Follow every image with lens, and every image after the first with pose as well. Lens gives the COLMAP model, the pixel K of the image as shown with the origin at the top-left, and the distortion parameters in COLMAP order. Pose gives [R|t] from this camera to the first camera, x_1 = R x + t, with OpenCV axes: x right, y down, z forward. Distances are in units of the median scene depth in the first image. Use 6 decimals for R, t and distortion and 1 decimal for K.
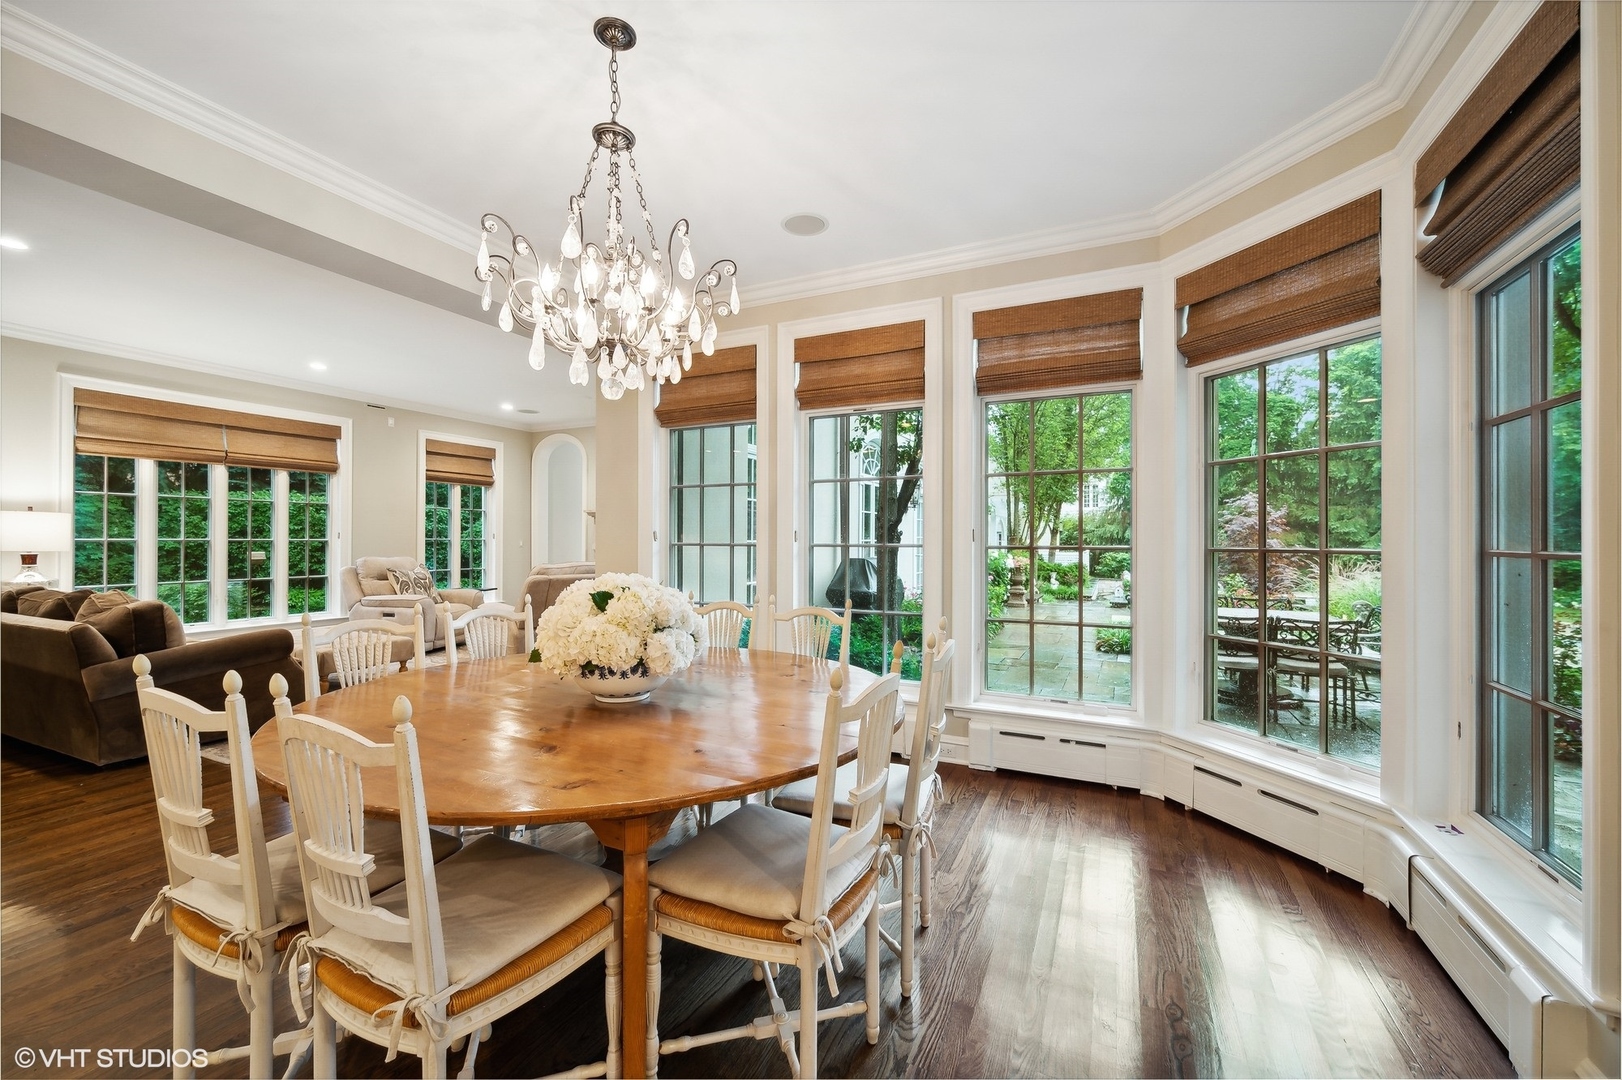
lens RADIAL K [[637.7, 0, 809.8], [0, 637.7, 537.4], [0, 0, 1]] dist [-0.002460, -0.000172]
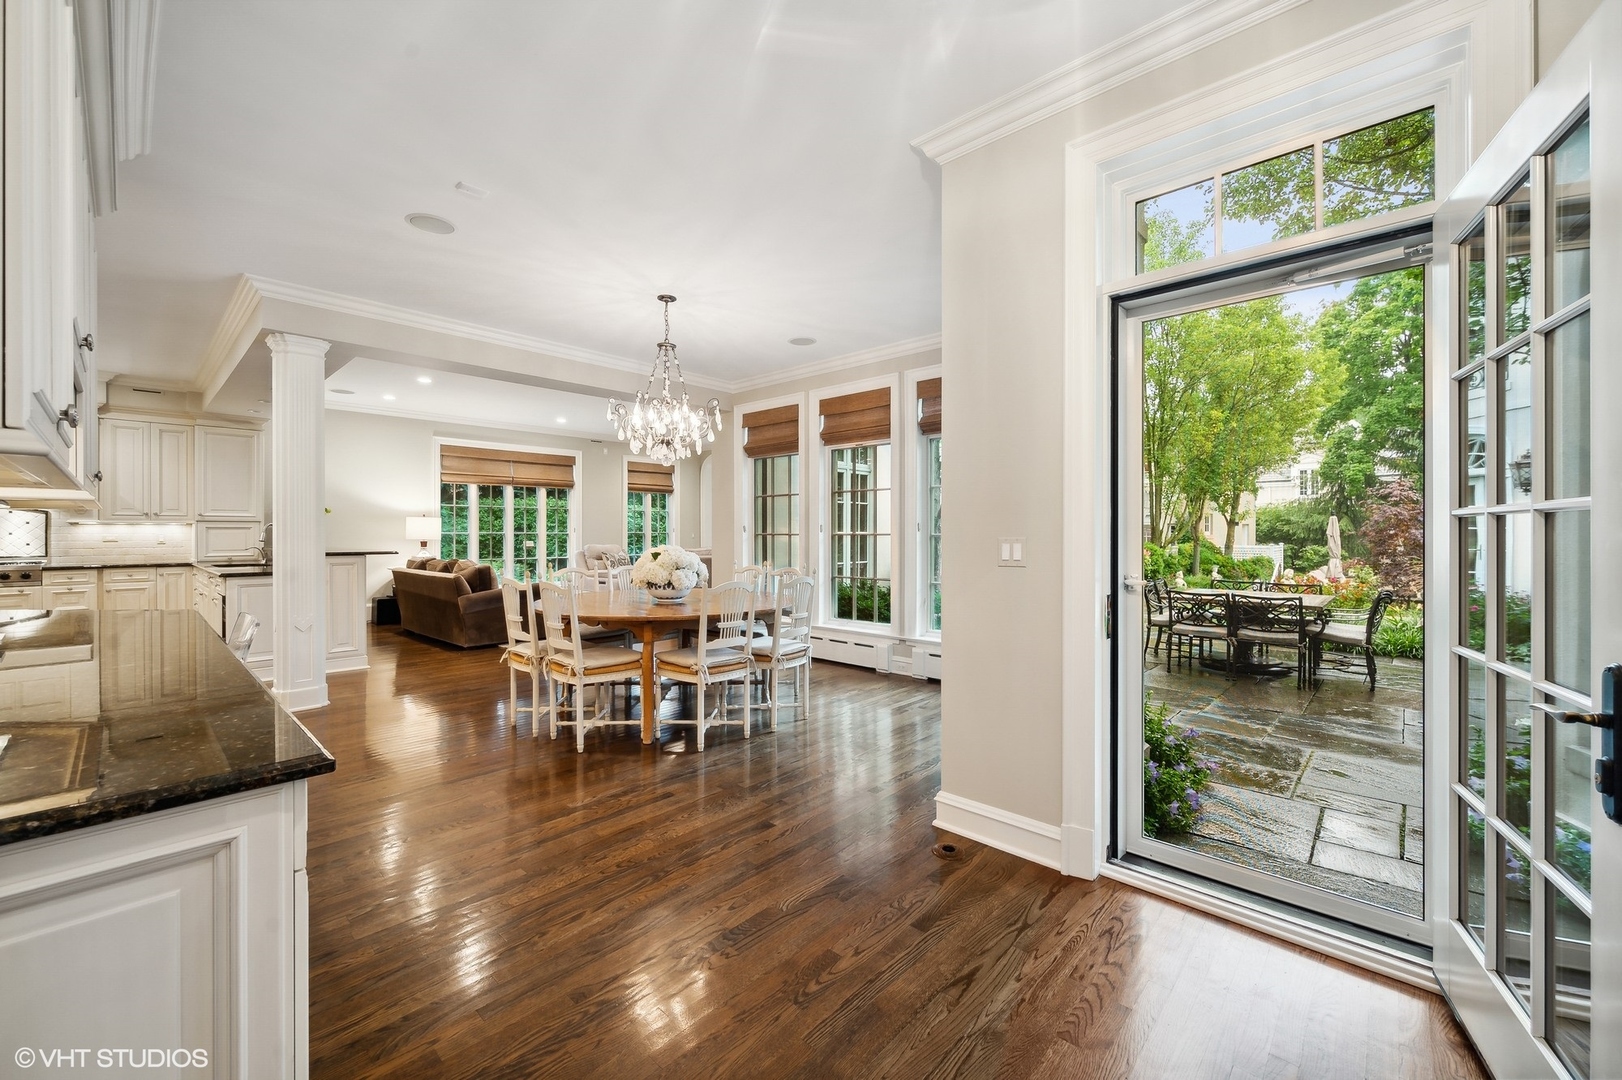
lens RADIAL K [[642.0, 0, 813.5], [0, 642.0, 537.7], [0, 0, 1]] dist [-0.003298, -0.000305]
pose [[0.956849, -0.001476, -0.290581, 0.305393], [0.004416, 0.999945, 0.009462, 0.004249], [0.290551, -0.010337, 0.956804, -0.362021]]
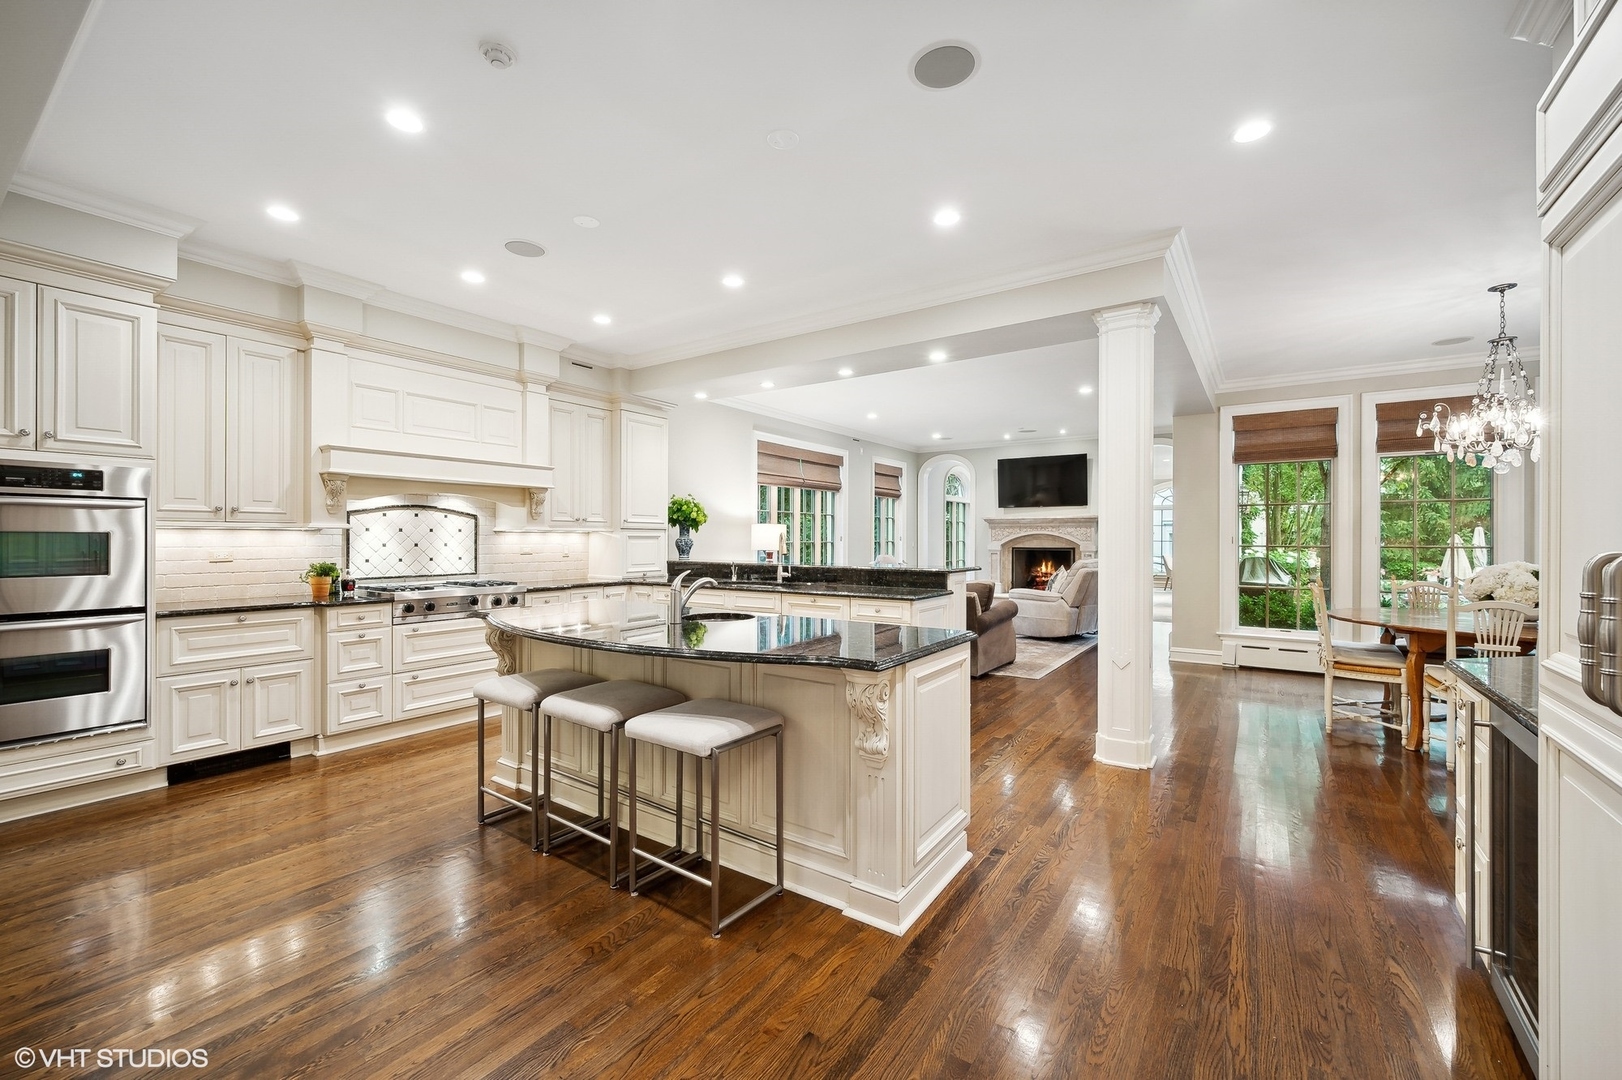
lens RADIAL K [[642.0, 0, 813.5], [0, 642.0, 537.7], [0, 0, 1]] dist [-0.003298, -0.000305]
pose [[0.990266, -0.006119, -0.139053, -0.815427], [0.006512, 0.999976, 0.002370, -0.005825], [0.139036, -0.003253, 0.990282, -0.499300]]
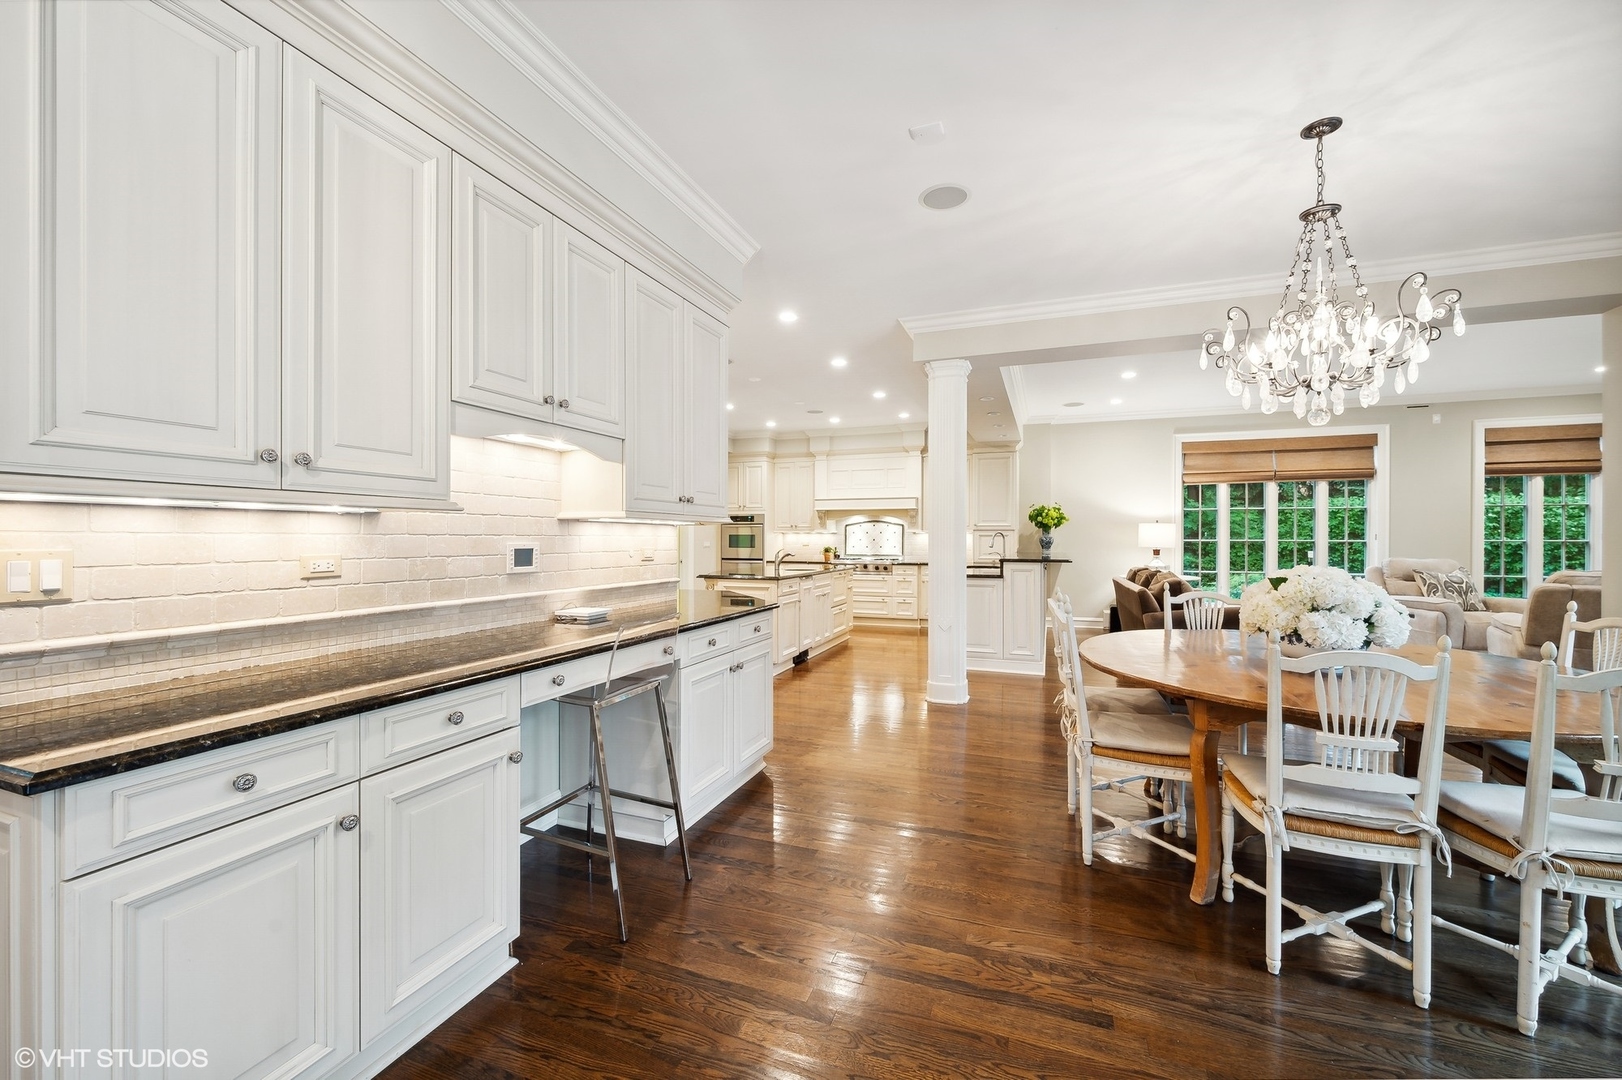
lens RADIAL K [[642.0, 0, 813.5], [0, 642.0, 537.7], [0, 0, 1]] dist [-0.003298, -0.000305]
pose [[0.087906, -0.003434, -0.996123, 0.316270], [0.000258, 0.999994, -0.003424, 0.002299], [0.996129, 0.000045, 0.087906, -0.032901]]
